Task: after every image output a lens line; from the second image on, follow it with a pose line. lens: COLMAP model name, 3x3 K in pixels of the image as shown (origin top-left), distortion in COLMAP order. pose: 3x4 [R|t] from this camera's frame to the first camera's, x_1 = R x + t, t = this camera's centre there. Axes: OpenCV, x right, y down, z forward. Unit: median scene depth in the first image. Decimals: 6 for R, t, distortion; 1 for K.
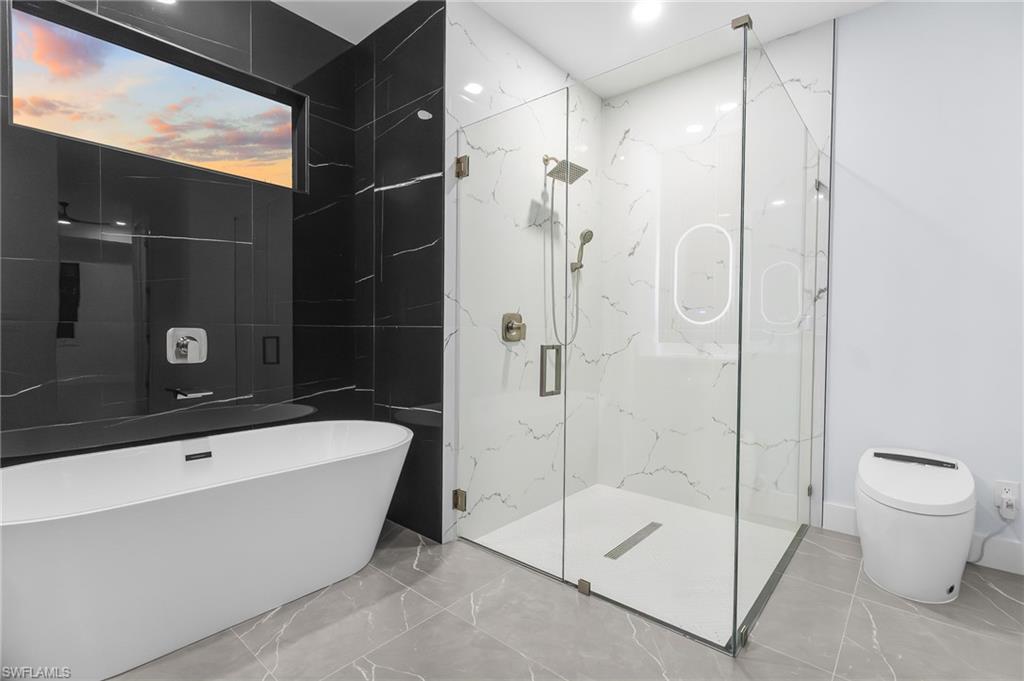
lens RADIAL K [[478.9, 0, 506.9], [0, 478.9, 338.5], [0, 0, 1]] dist [0.000127, 0.001881]
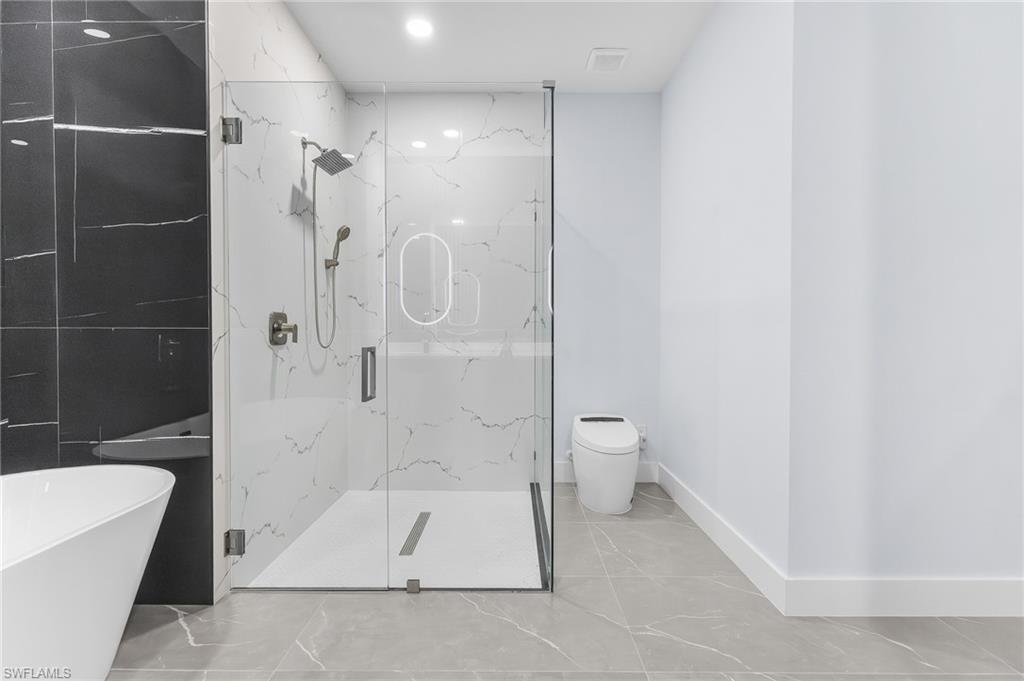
lens RADIAL K [[478.9, 0, 510.3], [0, 478.9, 337.5], [0, 0, 1]] dist [0.000127, 0.001881]
pose [[0.754117, -0.015154, 0.656566, -0.269894], [0.016621, 0.999854, 0.003987, -0.003898], [-0.656530, 0.007906, 0.754258, 0.081113]]
